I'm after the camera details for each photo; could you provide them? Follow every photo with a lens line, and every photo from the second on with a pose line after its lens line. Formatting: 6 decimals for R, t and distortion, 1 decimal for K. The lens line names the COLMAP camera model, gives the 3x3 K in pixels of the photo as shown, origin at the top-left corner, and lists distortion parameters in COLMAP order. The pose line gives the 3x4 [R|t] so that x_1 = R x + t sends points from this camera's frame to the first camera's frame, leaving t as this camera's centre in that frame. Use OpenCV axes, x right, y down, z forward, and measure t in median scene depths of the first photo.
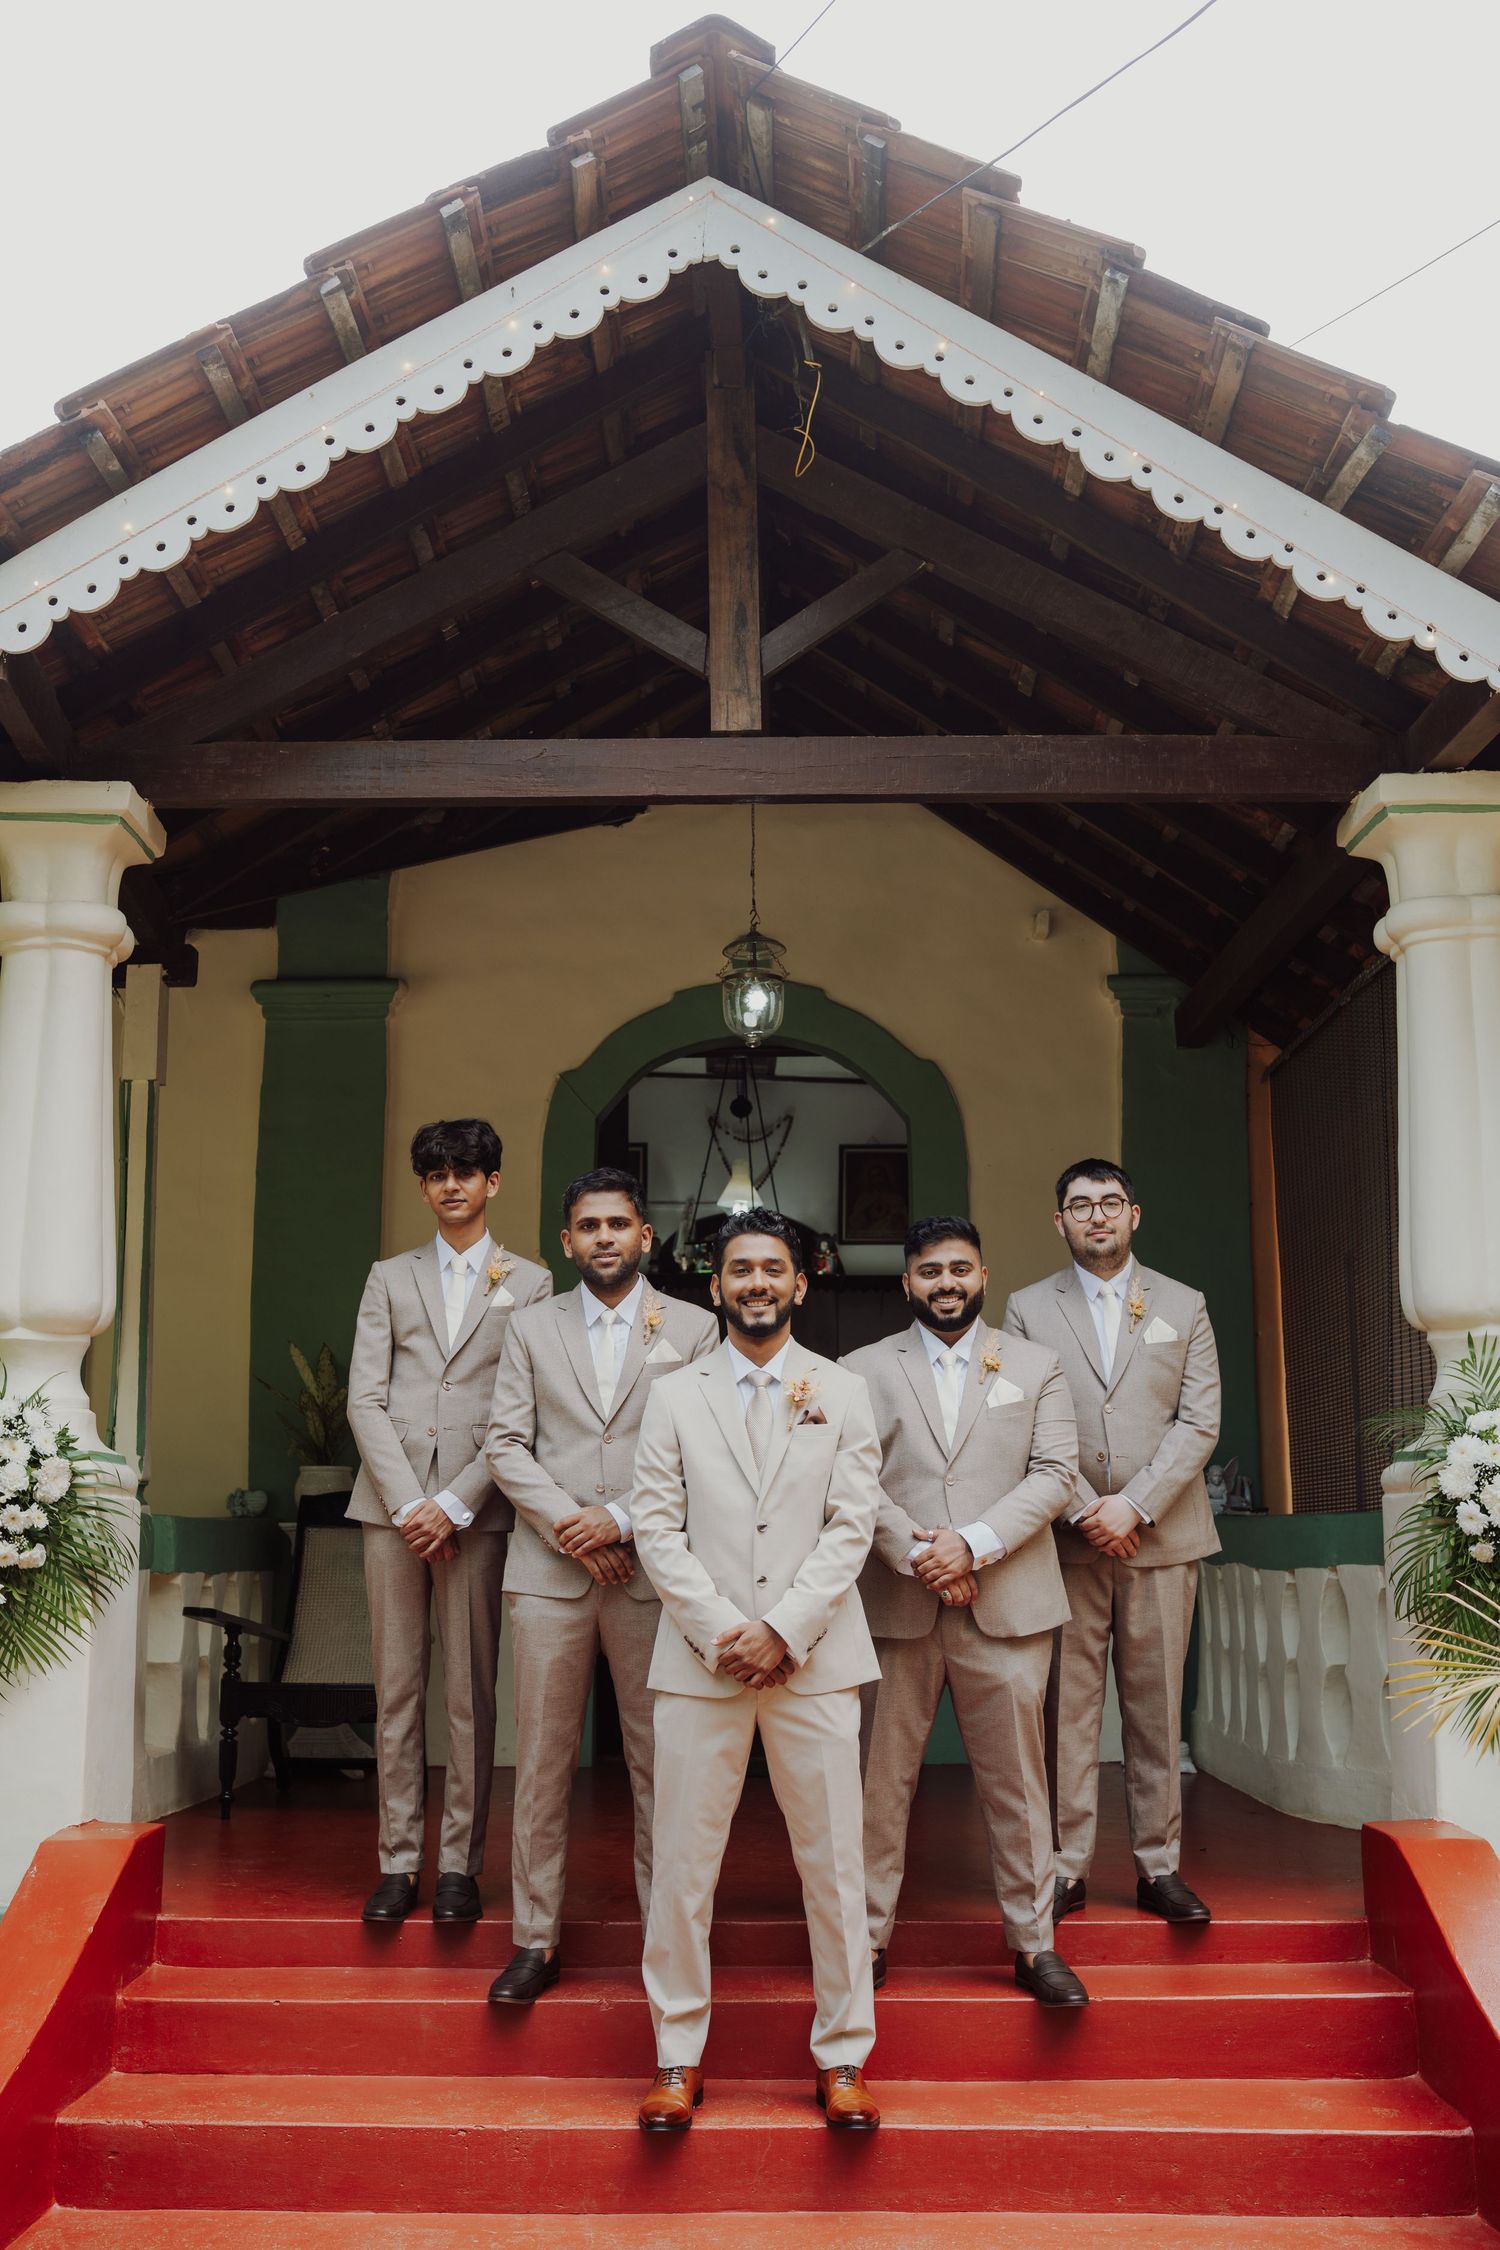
lens RADIAL K [[2240.3, 0, 750.0], [0, 2240.3, 1125.0], [0, 0, 1]] dist [-0.063304, 0.092019]
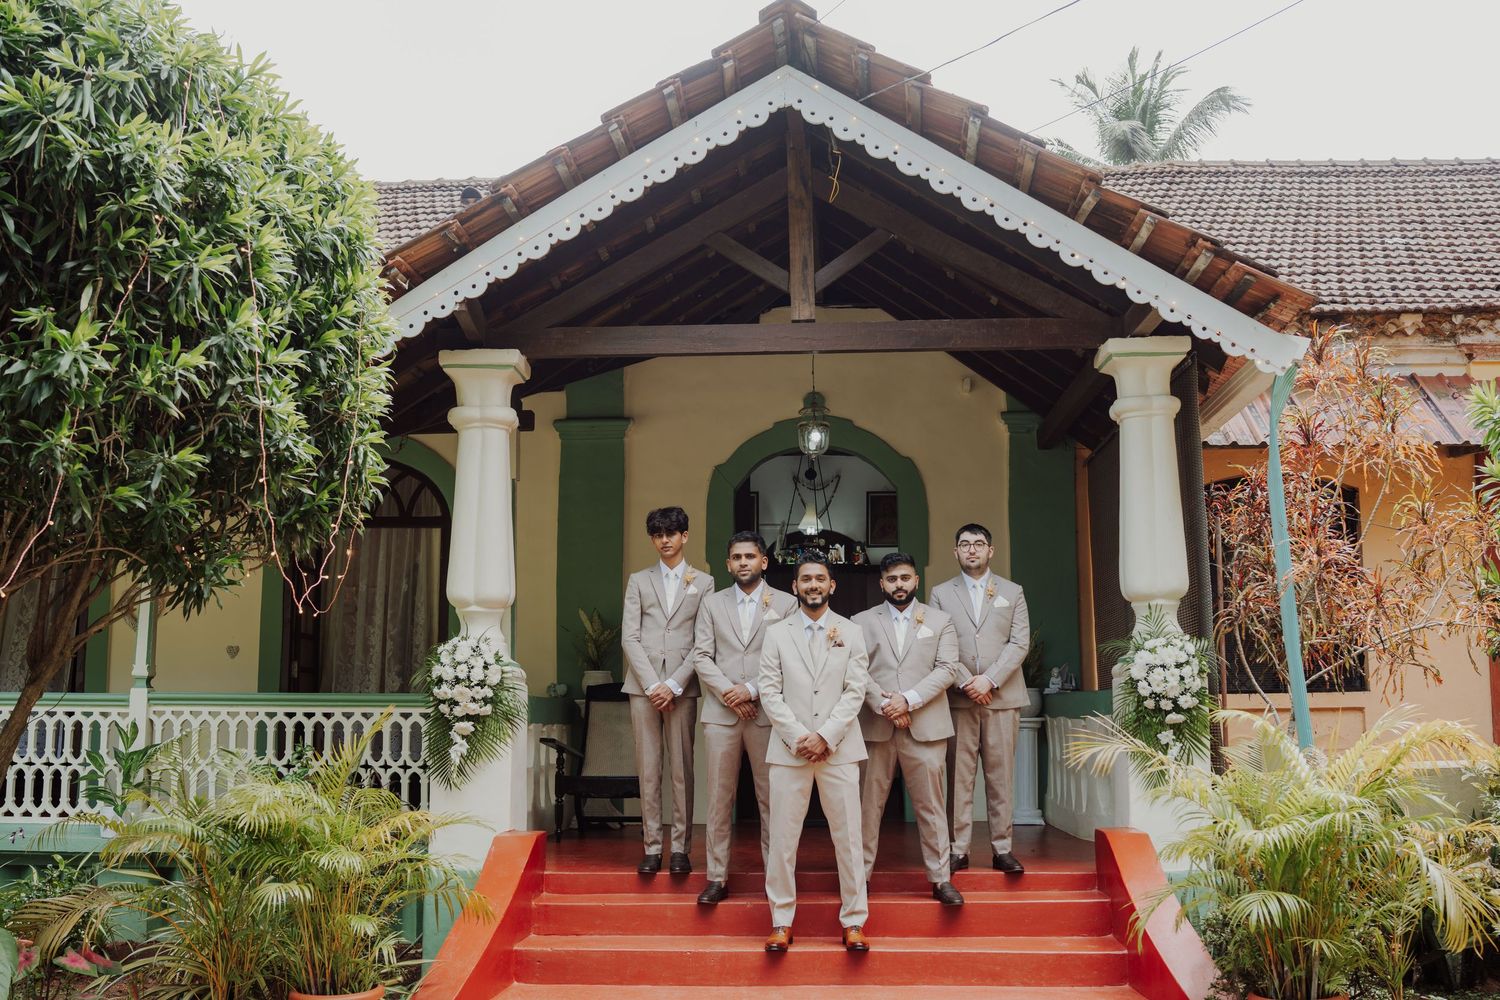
lens RADIAL K [[1493.5, 0, 788.0], [0, 1493.5, 525.9], [0, 0, 1]] dist [-0.063304, 0.092019]
pose [[0.999684, -0.008572, -0.023612, 0.012399], [0.009759, 0.998669, 0.050638, -0.058872], [0.023147, -0.050853, 0.998438, -0.451724]]
